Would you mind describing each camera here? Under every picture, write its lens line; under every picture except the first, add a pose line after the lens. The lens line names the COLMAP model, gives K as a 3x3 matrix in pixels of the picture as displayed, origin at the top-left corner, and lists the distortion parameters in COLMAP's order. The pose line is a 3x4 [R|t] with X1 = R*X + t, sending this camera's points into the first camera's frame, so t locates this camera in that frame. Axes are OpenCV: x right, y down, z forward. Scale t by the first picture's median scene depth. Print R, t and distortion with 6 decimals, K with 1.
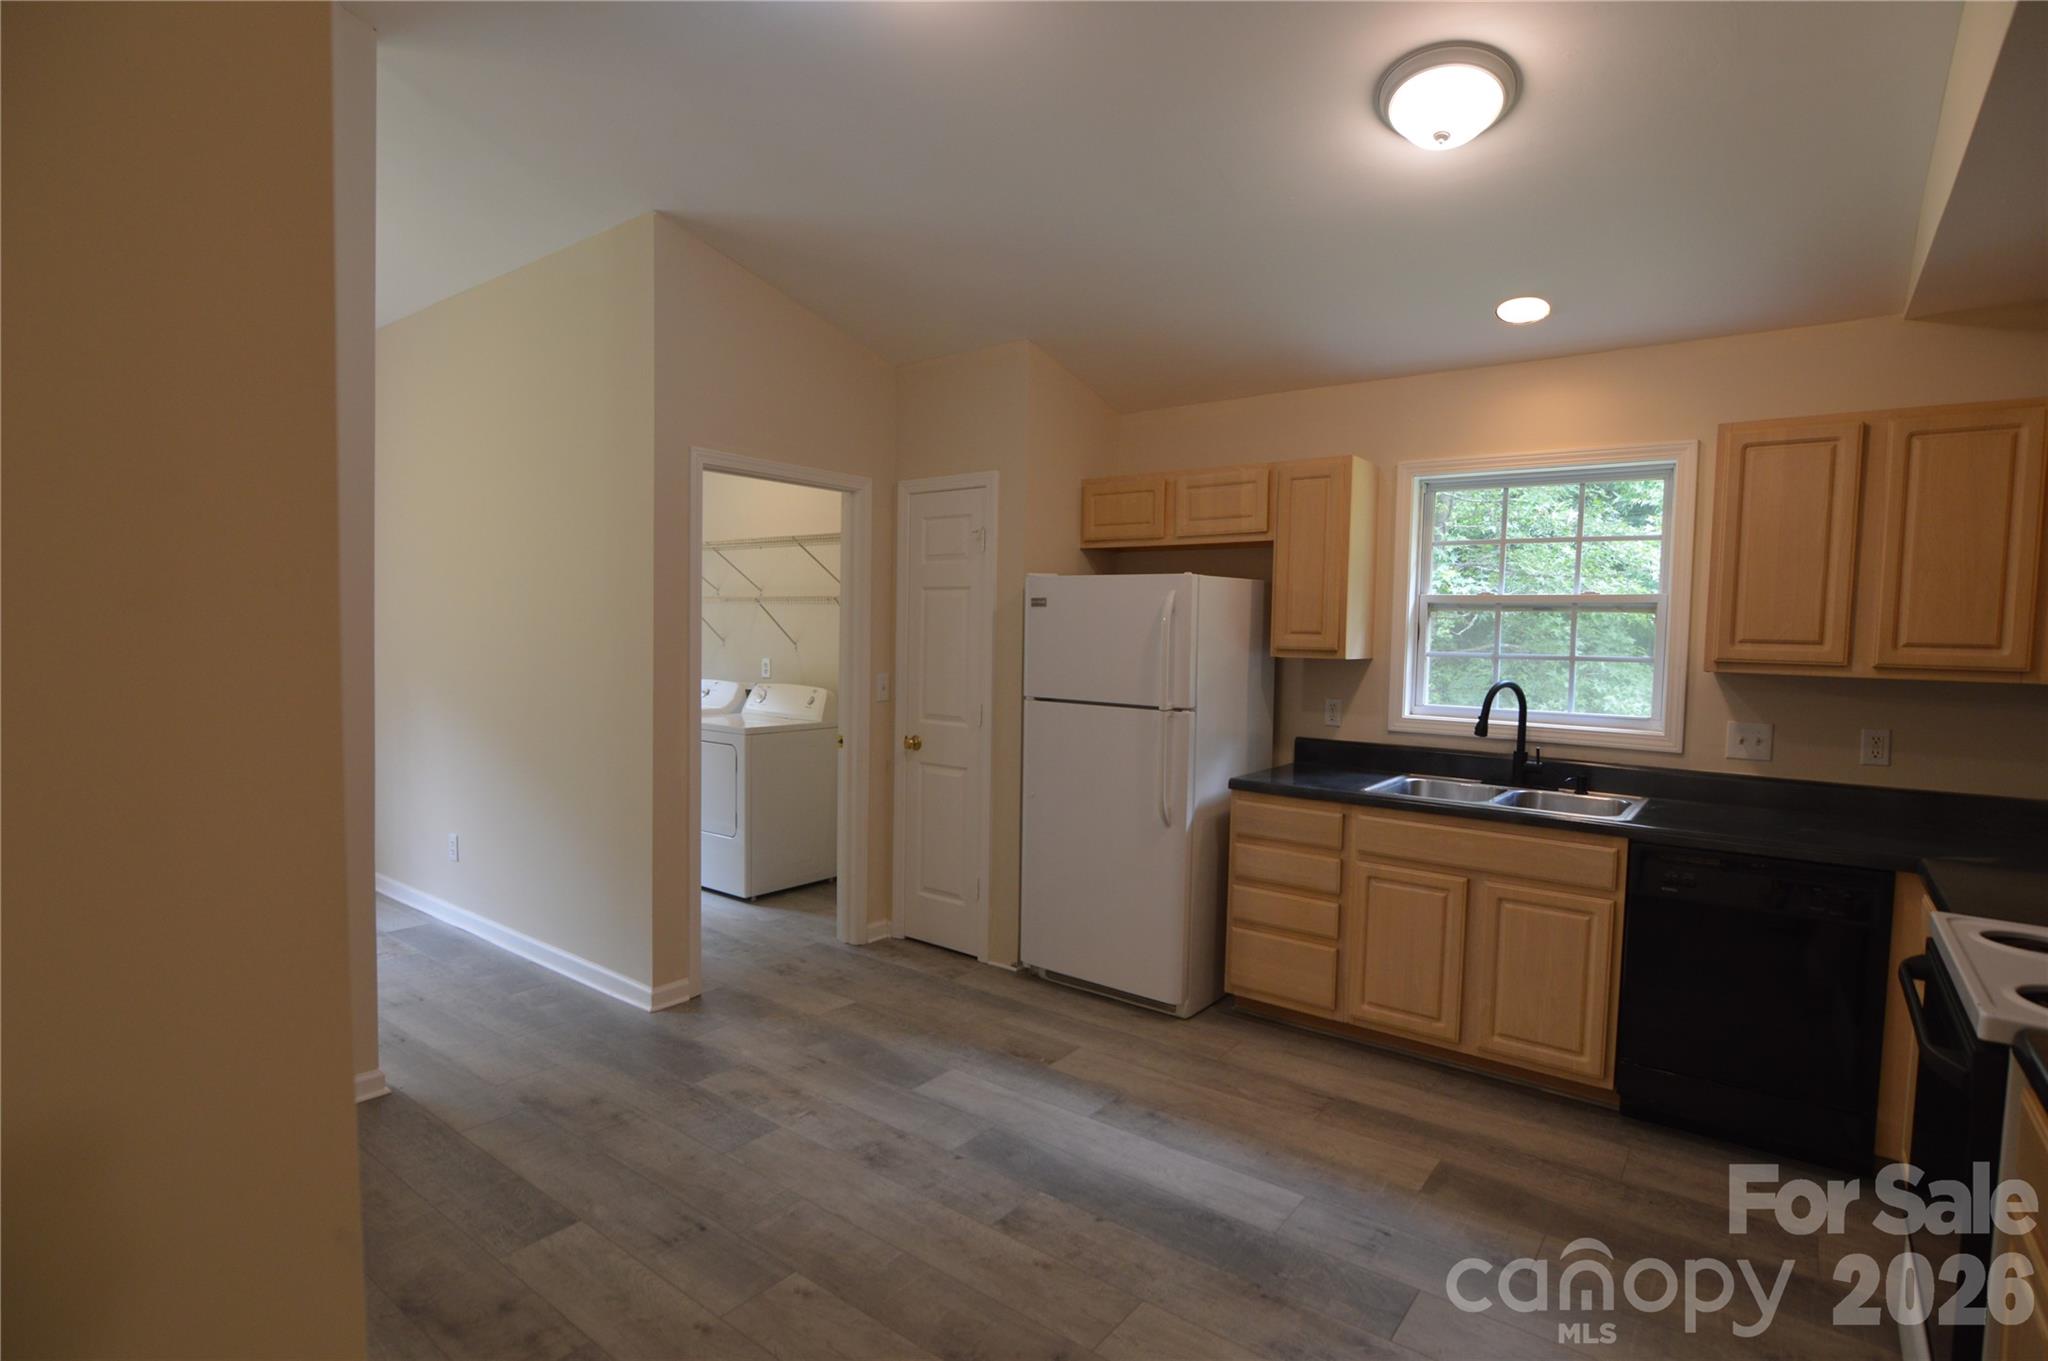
lens RADIAL K [[1014.0, 0, 1028.0], [0, 1014.0, 688.6], [0, 0, 1]] dist [-0.030661, 0.009309]
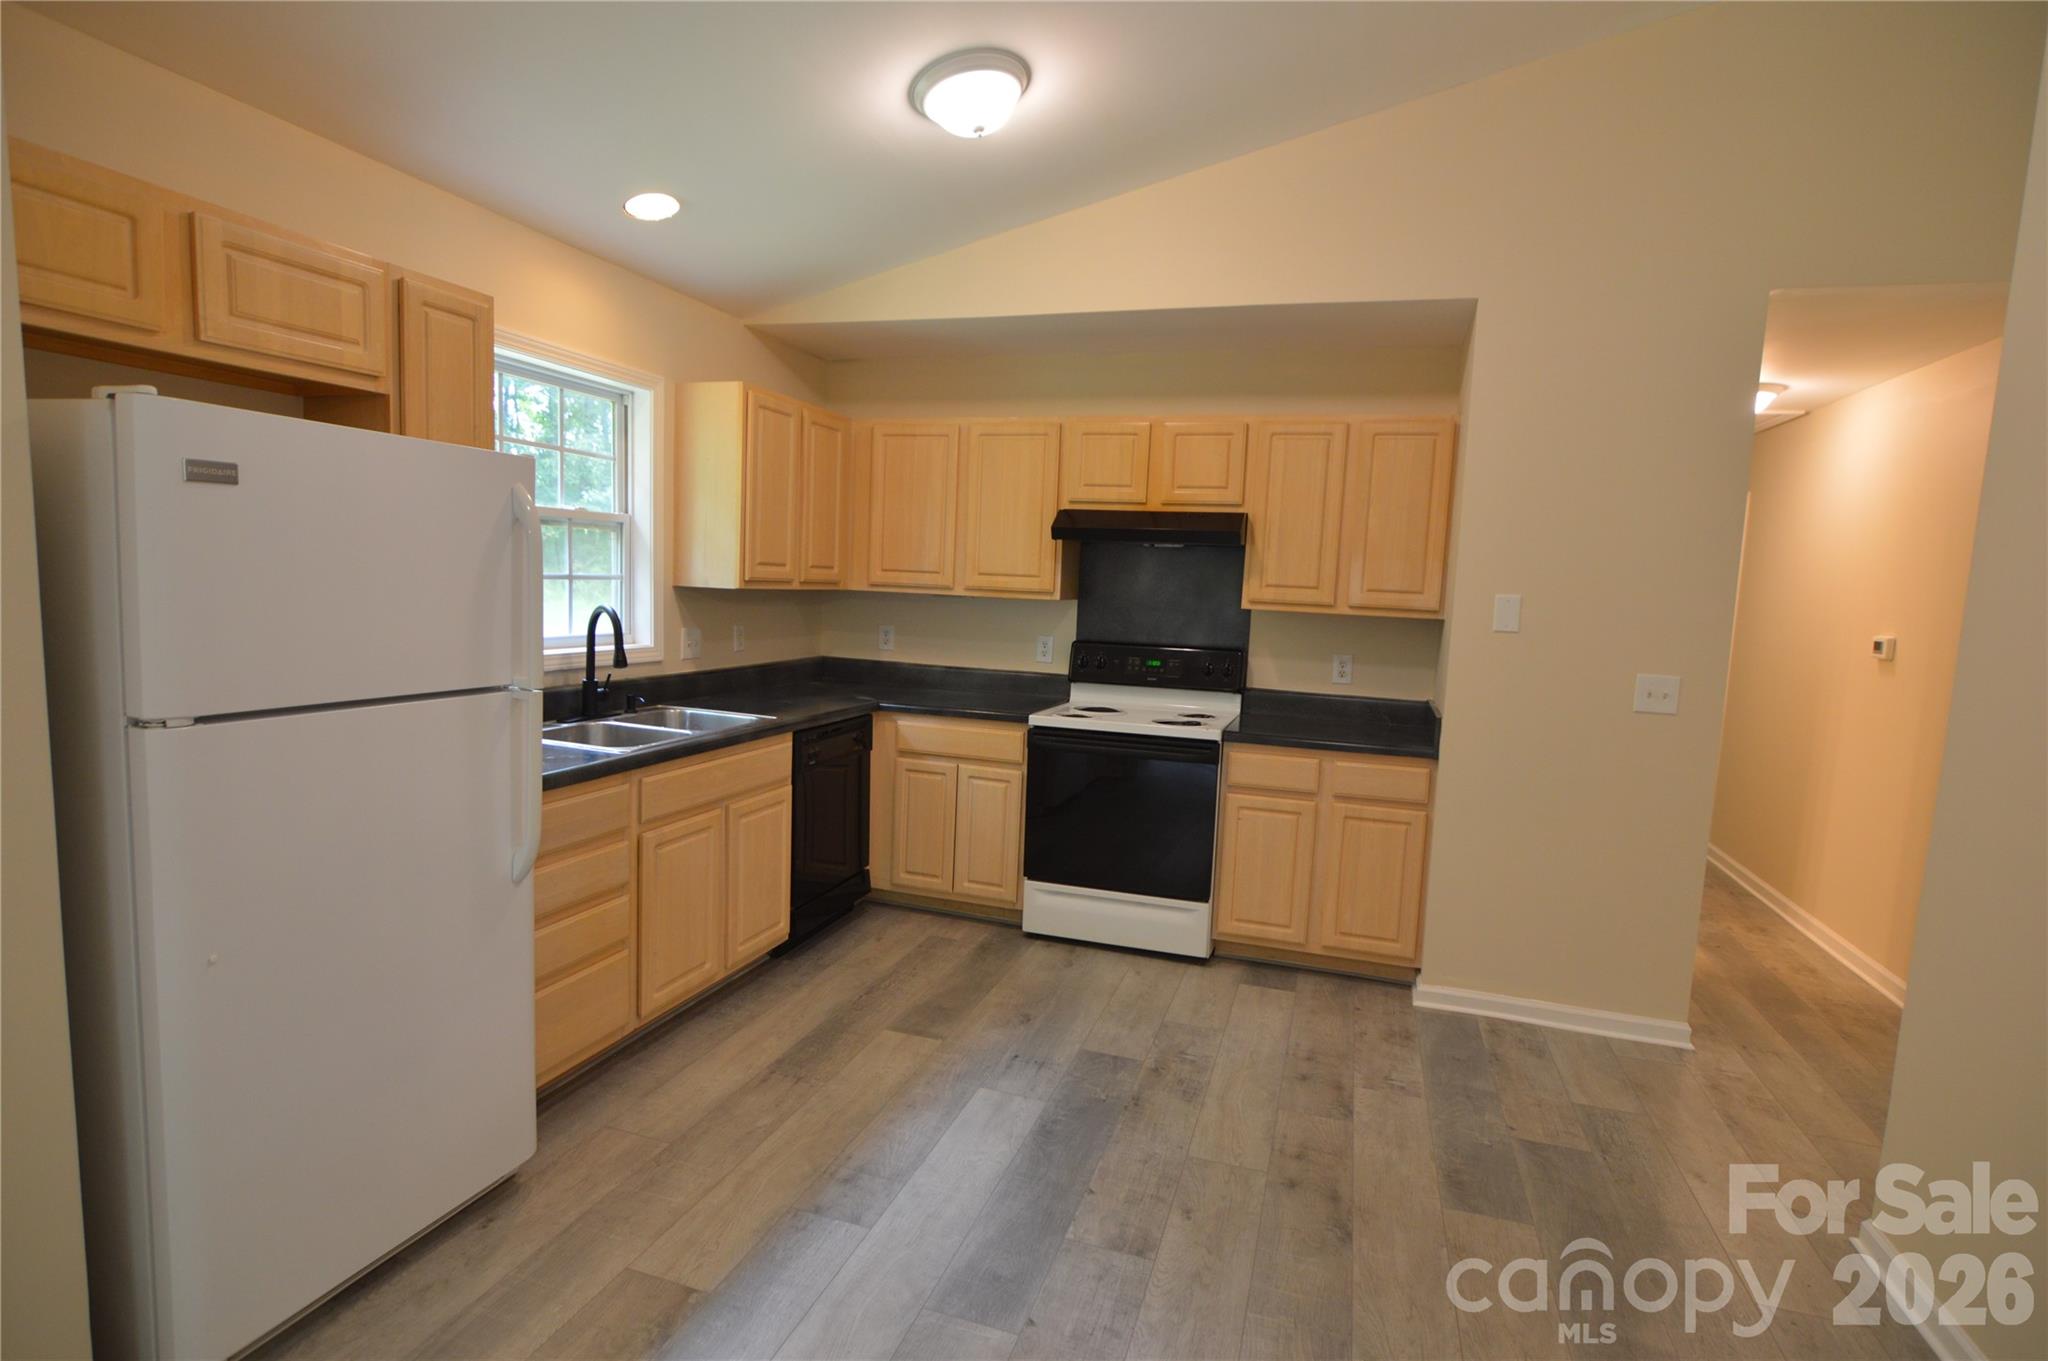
lens RADIAL K [[1014.0, 0, 1033.3], [0, 1014.0, 686.3], [0, 0, 1]] dist [-0.030661, 0.009309]
pose [[-0.335617, -0.134883, 0.932292, -0.552950], [0.000540, 0.989668, 0.143379, -0.069742], [-0.941998, 0.048624, -0.332077, 0.994634]]
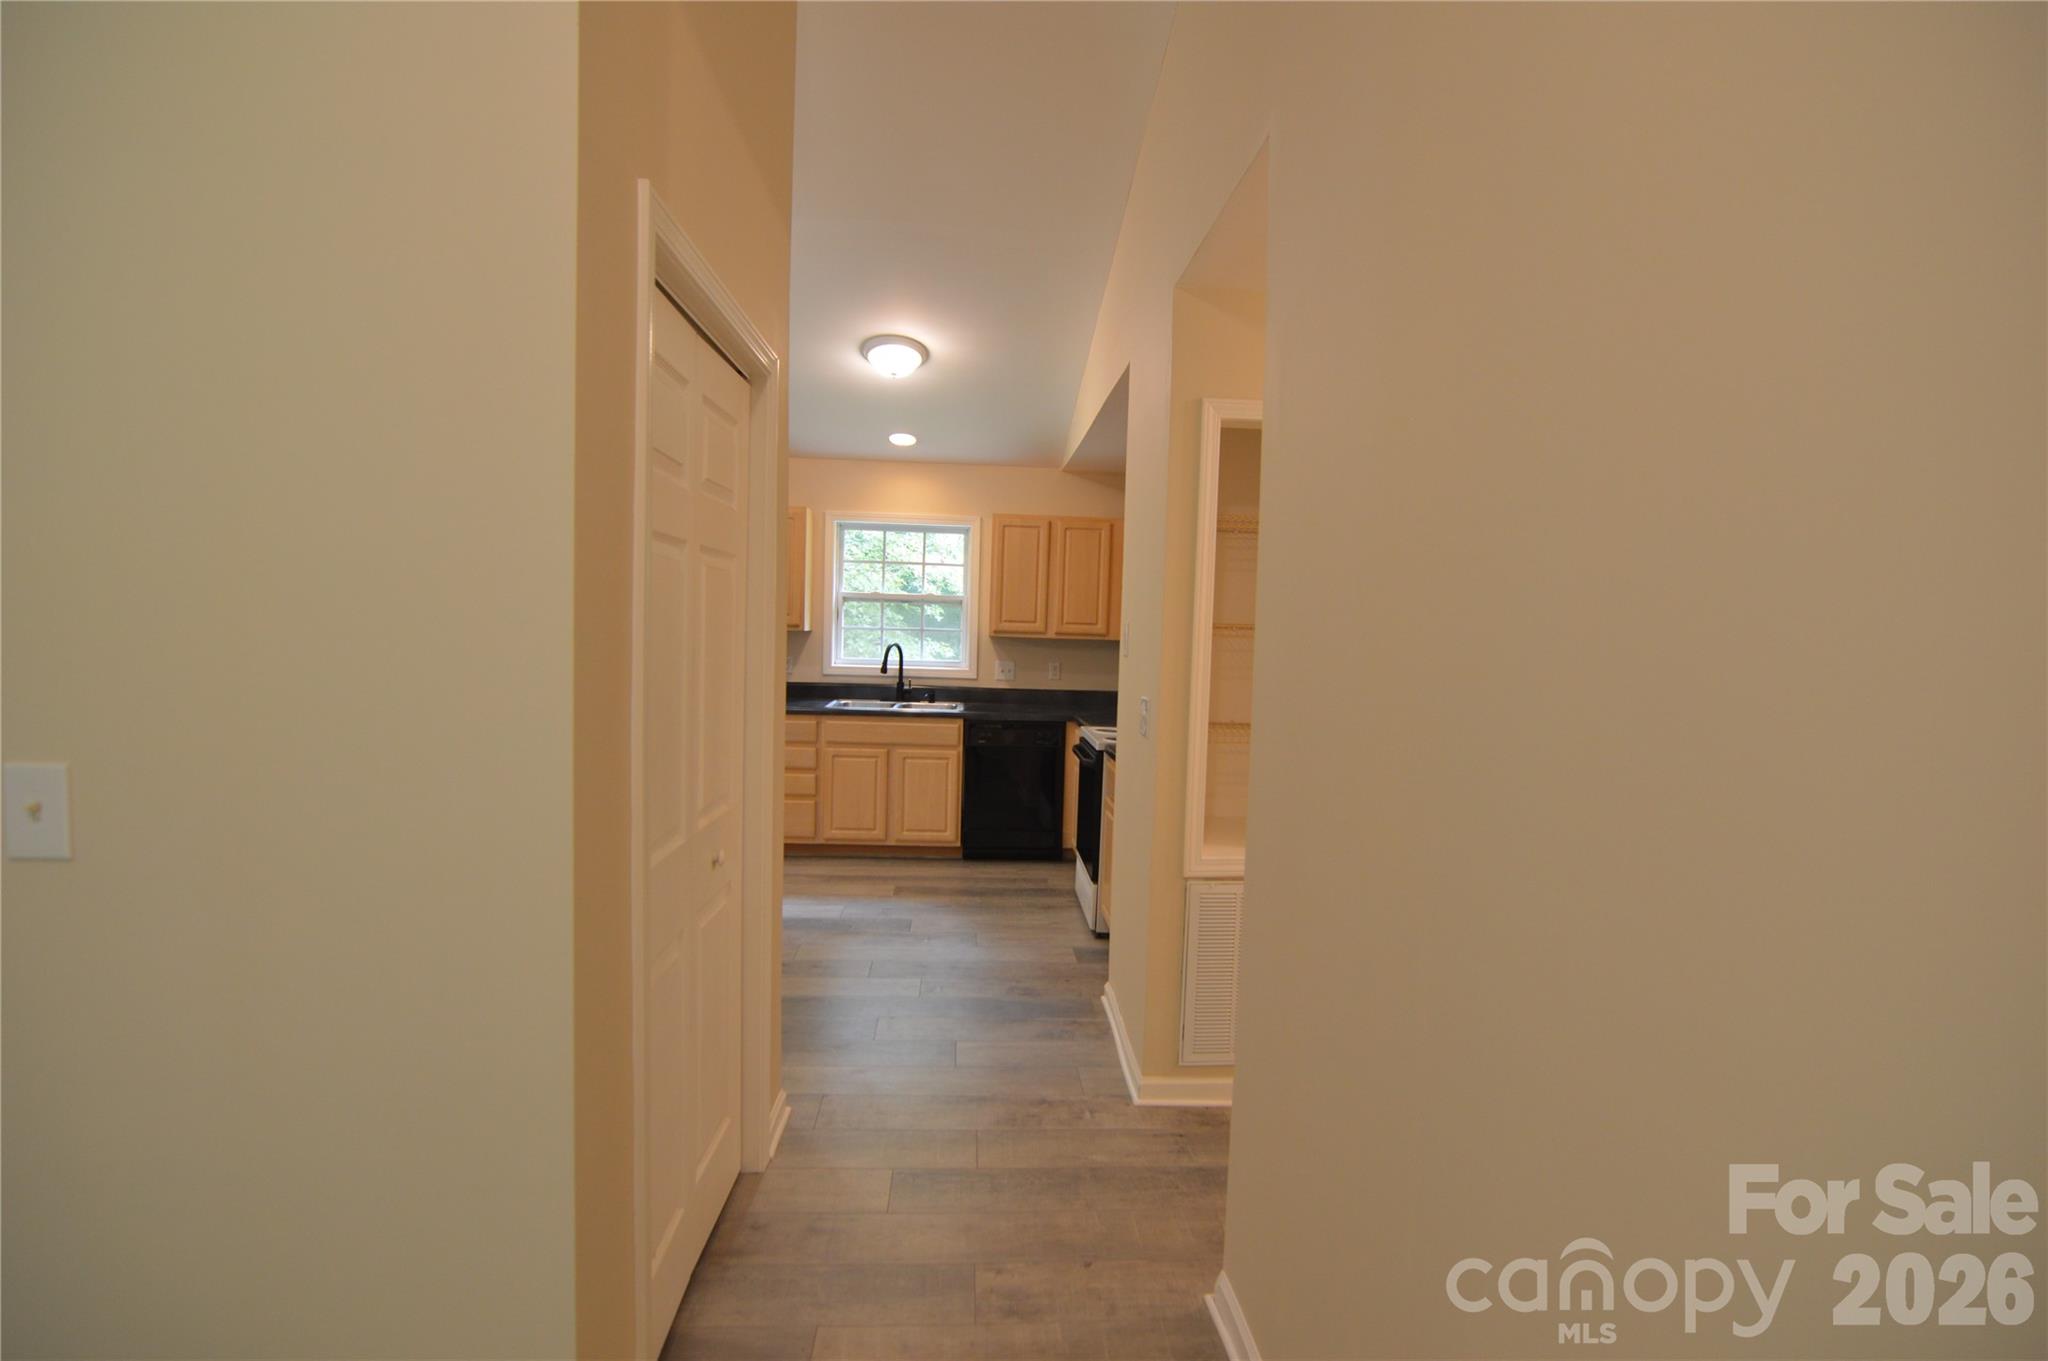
lens RADIAL K [[1014.0, 0, 1028.1], [0, 1014.0, 685.2], [0, 0, 1]] dist [-0.030661, 0.009309]
pose [[0.757394, -0.036173, 0.651955, -0.551396], [0.022319, 0.999315, 0.029518, 0.021428], [-0.652577, -0.007806, 0.757682, -0.549411]]
